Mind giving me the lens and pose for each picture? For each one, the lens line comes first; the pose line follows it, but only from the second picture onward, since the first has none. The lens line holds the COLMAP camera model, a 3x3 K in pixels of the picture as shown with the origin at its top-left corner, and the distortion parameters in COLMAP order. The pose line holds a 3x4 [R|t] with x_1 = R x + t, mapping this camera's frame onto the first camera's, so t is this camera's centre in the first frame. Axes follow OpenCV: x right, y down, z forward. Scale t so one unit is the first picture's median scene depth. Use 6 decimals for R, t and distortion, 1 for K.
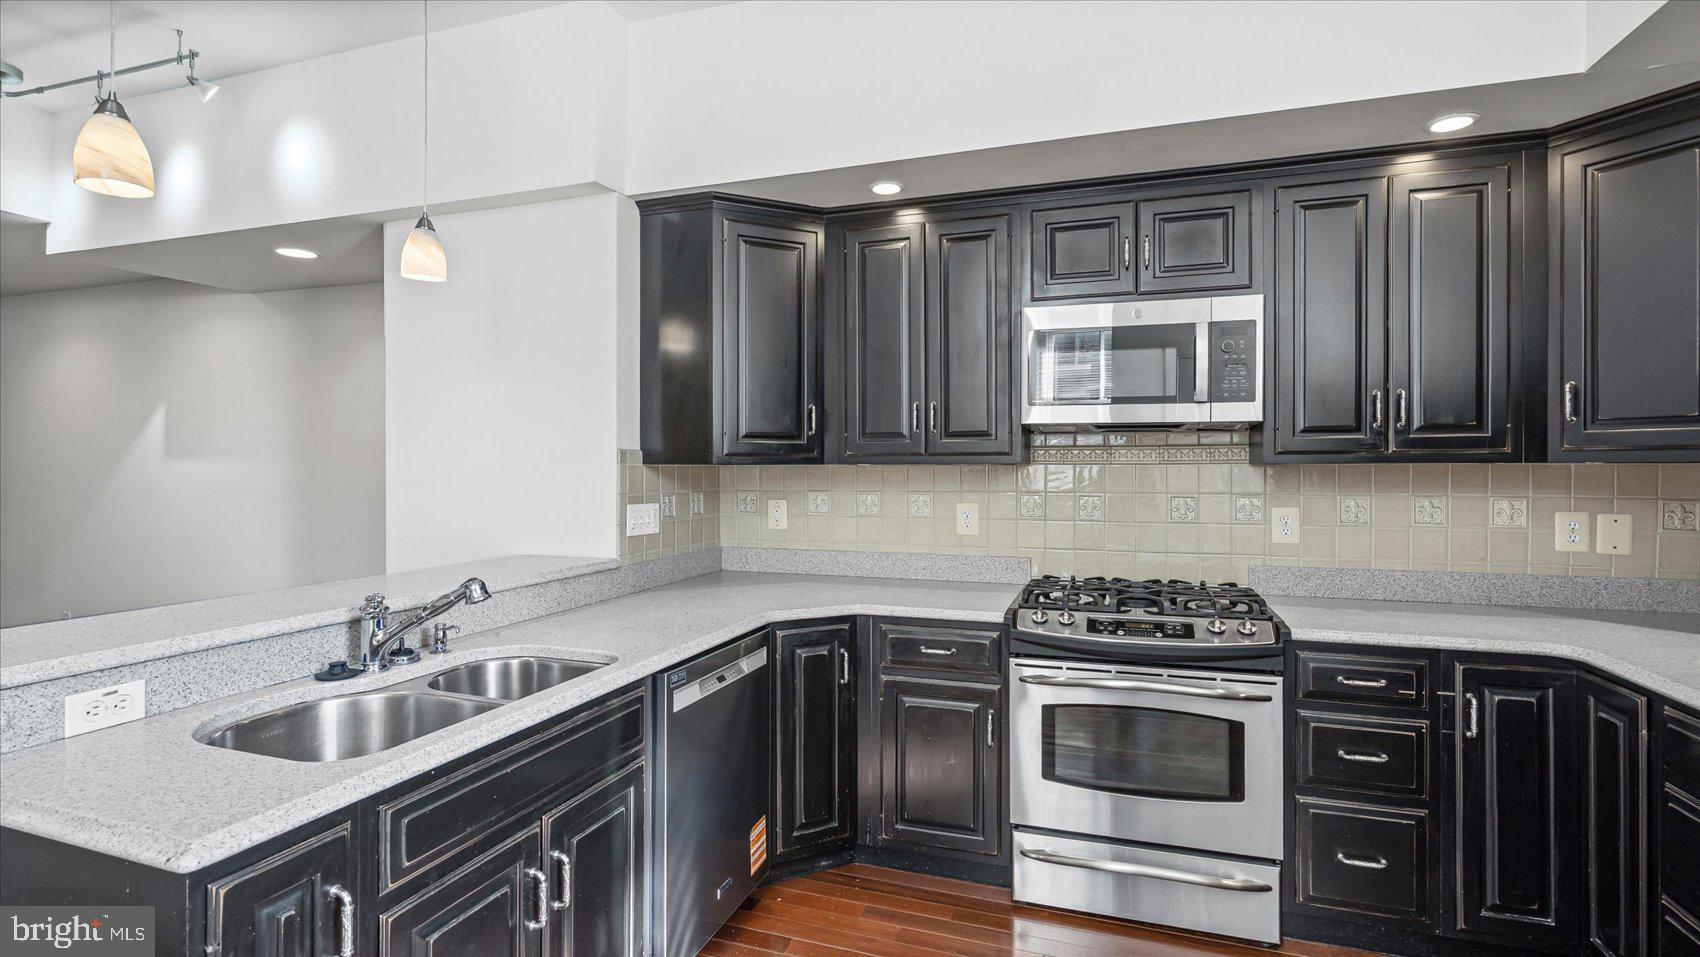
lens RADIAL K [[807.4, 0, 842.6], [0, 807.4, 459.0], [0, 0, 1]] dist [0.001004, 0.000019]
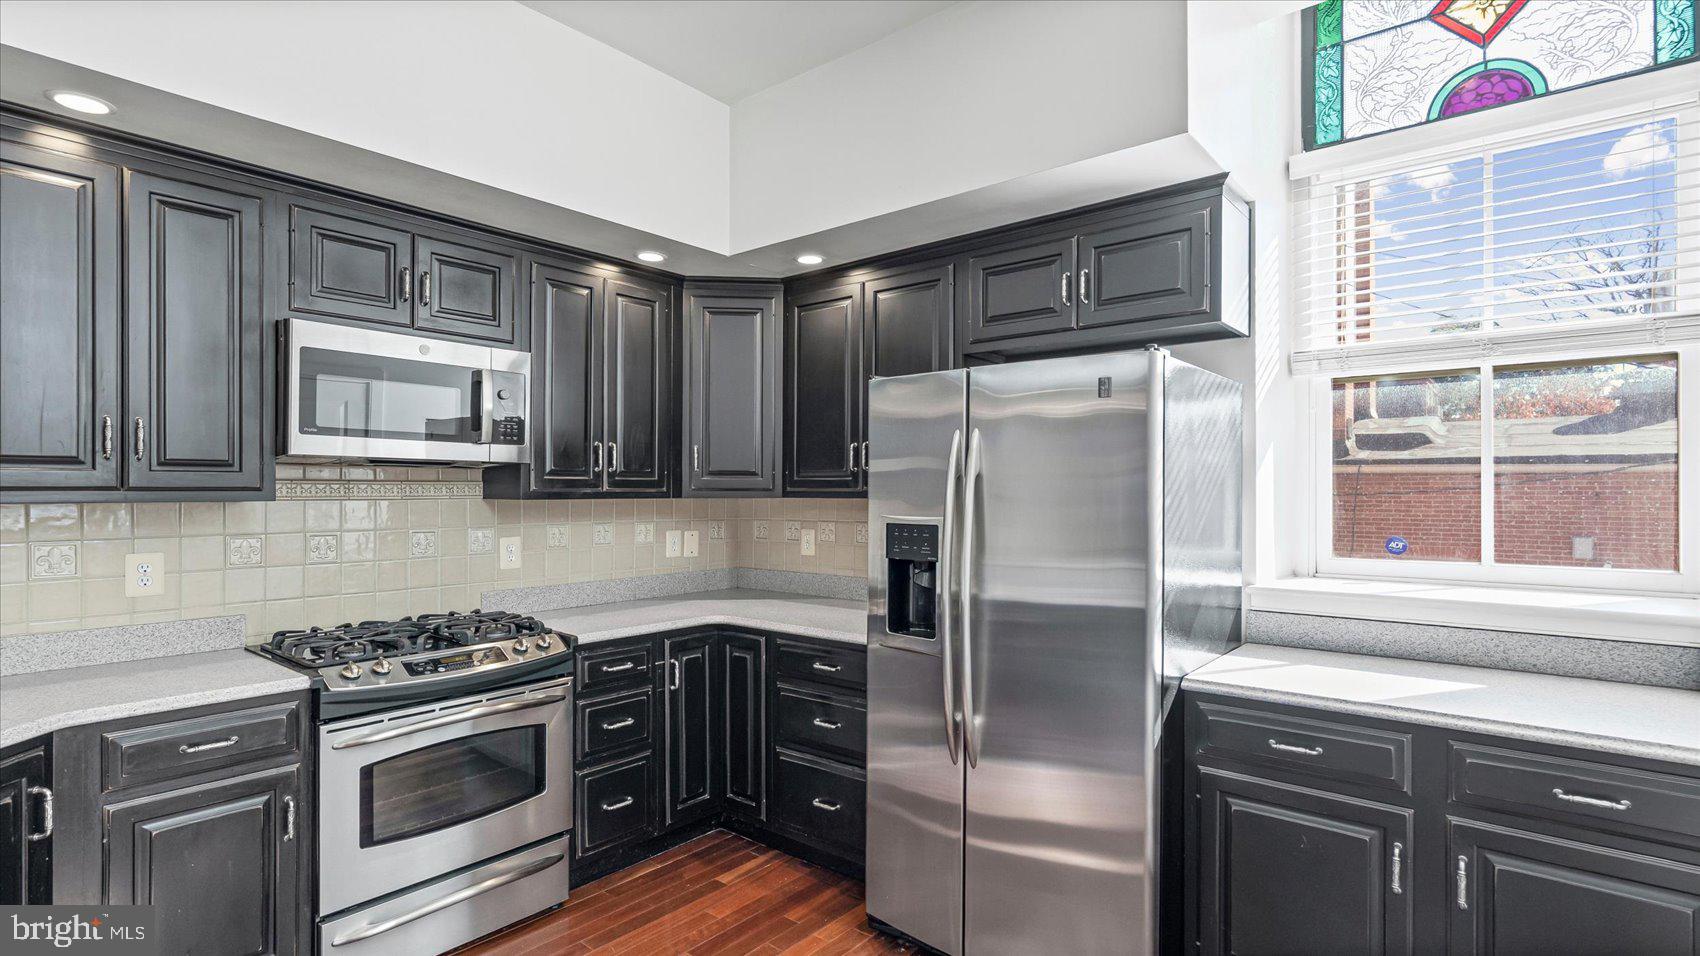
lens RADIAL K [[815.9, 0, 846.7], [0, 815.9, 490.8], [0, 0, 1]] dist [-0.002775, -0.000209]
pose [[0.363755, 0.003675, 0.931488, -0.404630], [-0.005254, 0.999984, -0.001893, -0.007557], [-0.931480, -0.004206, 0.363768, 0.159001]]
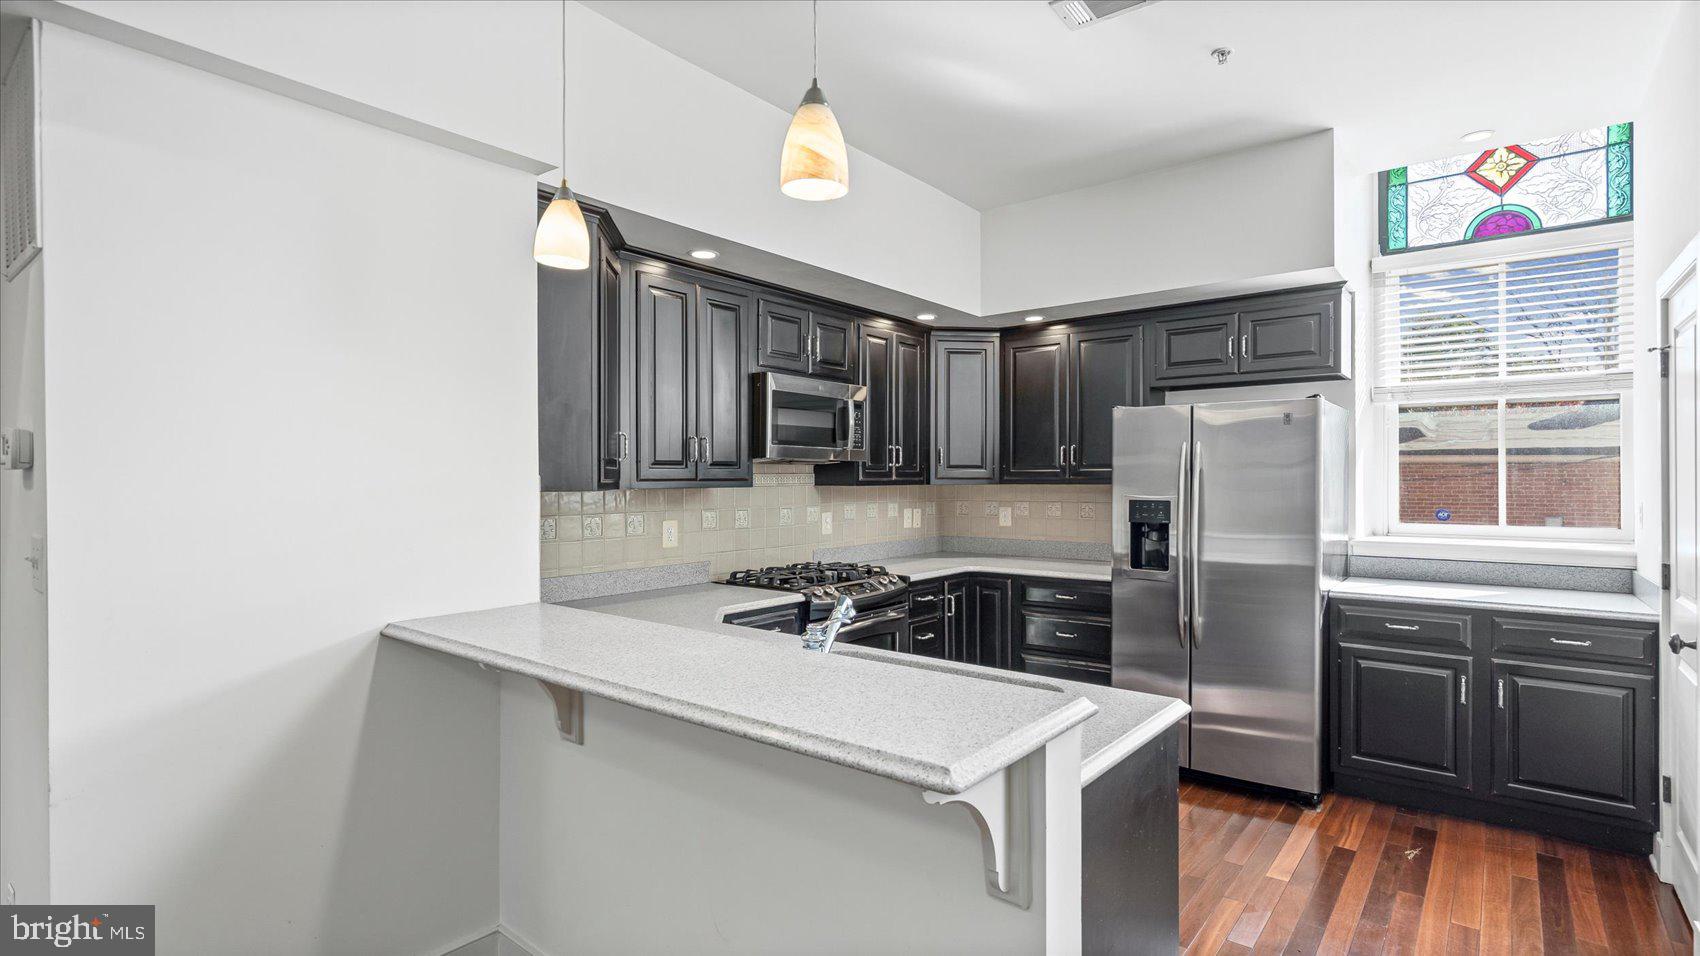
lens RADIAL K [[802.7, 0, 855.8], [0, 802.7, 482.7], [0, 0, 1]] dist [-0.001573, -0.000419]
pose [[0.341627, -0.002623, 0.939832, -1.100141], [-0.003218, 0.999987, 0.003960, -0.008101], [-0.939830, -0.004378, 0.341614, 0.447507]]
